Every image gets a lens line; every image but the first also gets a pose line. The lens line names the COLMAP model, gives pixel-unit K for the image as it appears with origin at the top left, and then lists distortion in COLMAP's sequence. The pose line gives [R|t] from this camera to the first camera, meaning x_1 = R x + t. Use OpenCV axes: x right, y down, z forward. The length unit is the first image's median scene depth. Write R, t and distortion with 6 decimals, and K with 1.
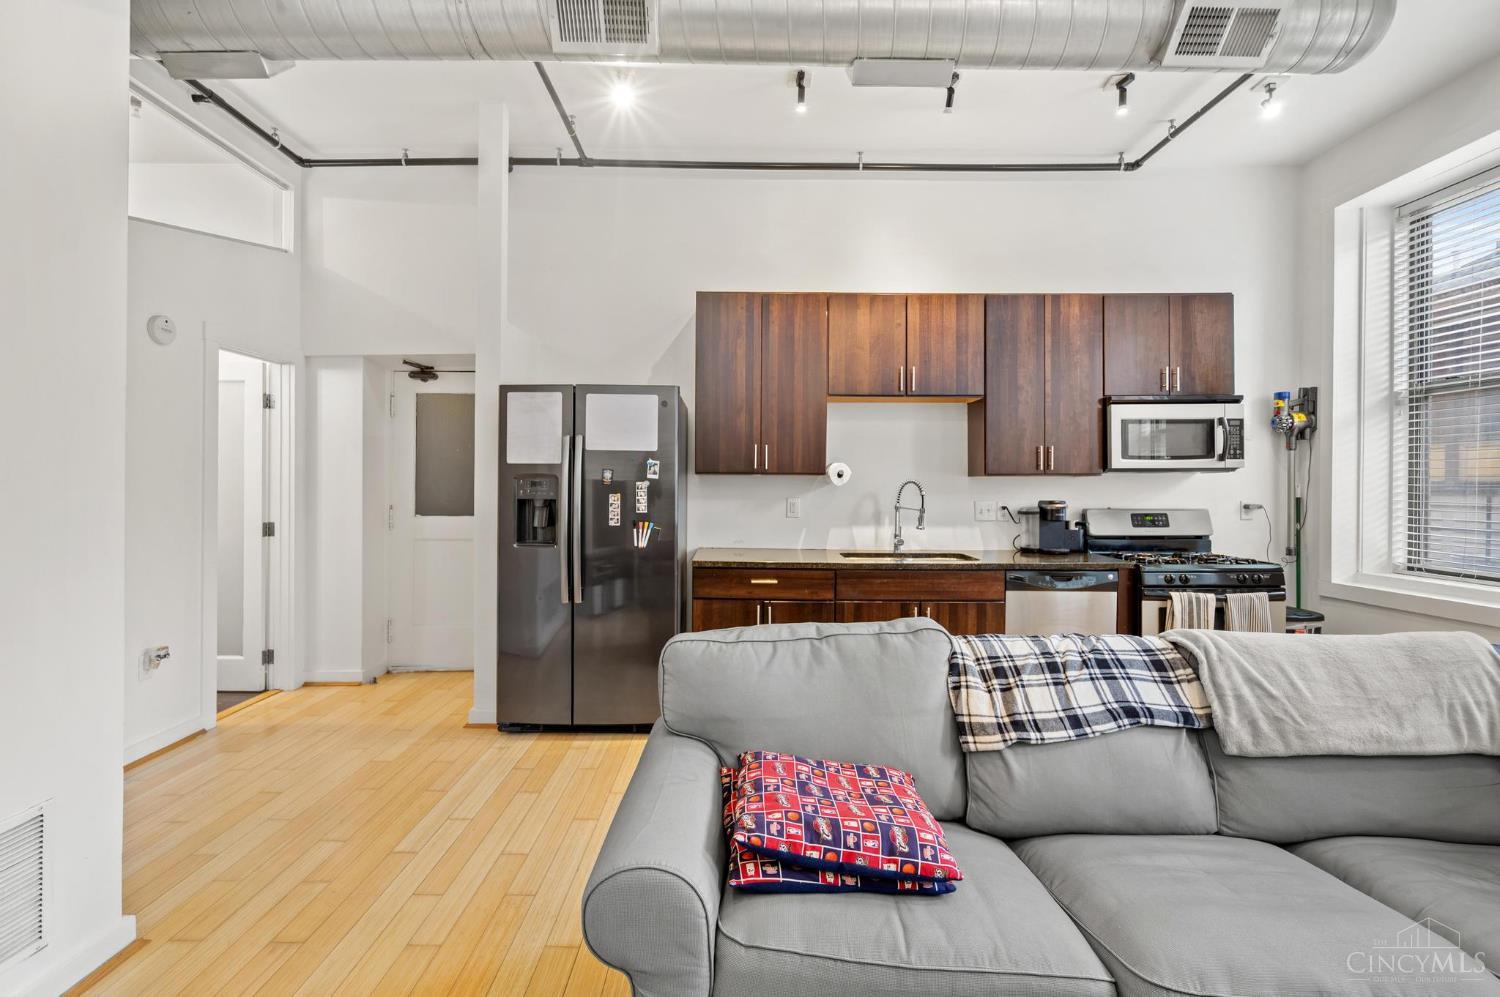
lens RADIAL K [[705.3, 0, 747.4], [0, 705.3, 488.6], [0, 0, 1]] dist [-0.000456, 0.000799]
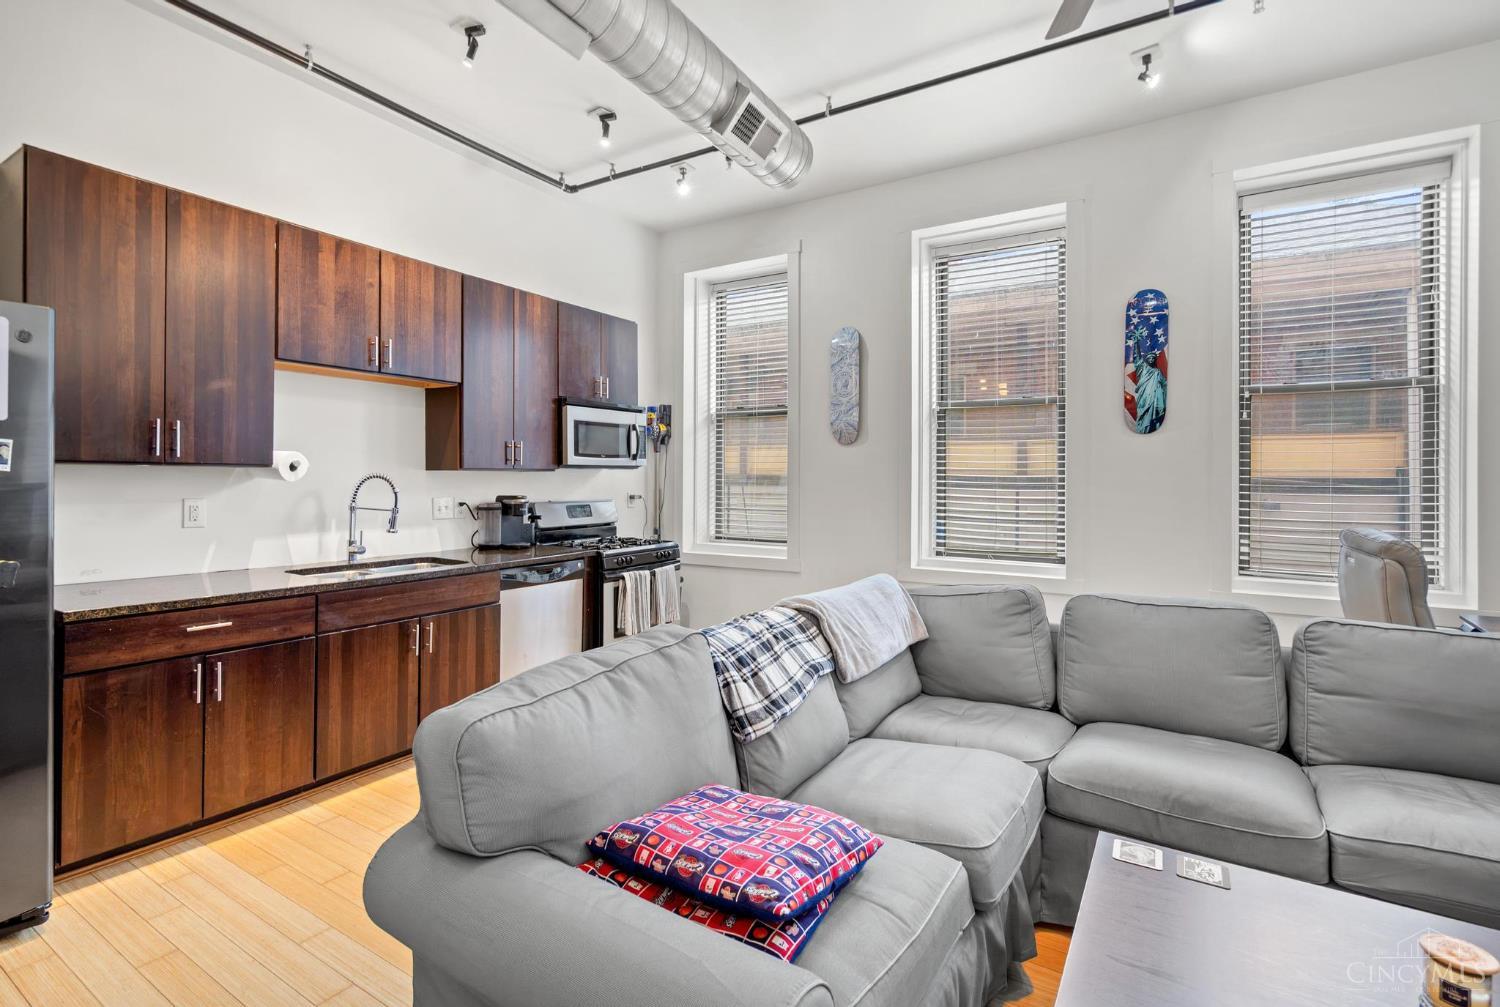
lens RADIAL K [[705.3, 0, 740.1], [0, 705.3, 480.6], [0, 0, 1]] dist [-0.000456, 0.000799]
pose [[0.525047, -0.002872, 0.851069, -0.263206], [-0.000975, 0.999992, 0.003976, -0.008889], [-0.851073, -0.002918, 0.525039, 0.208528]]
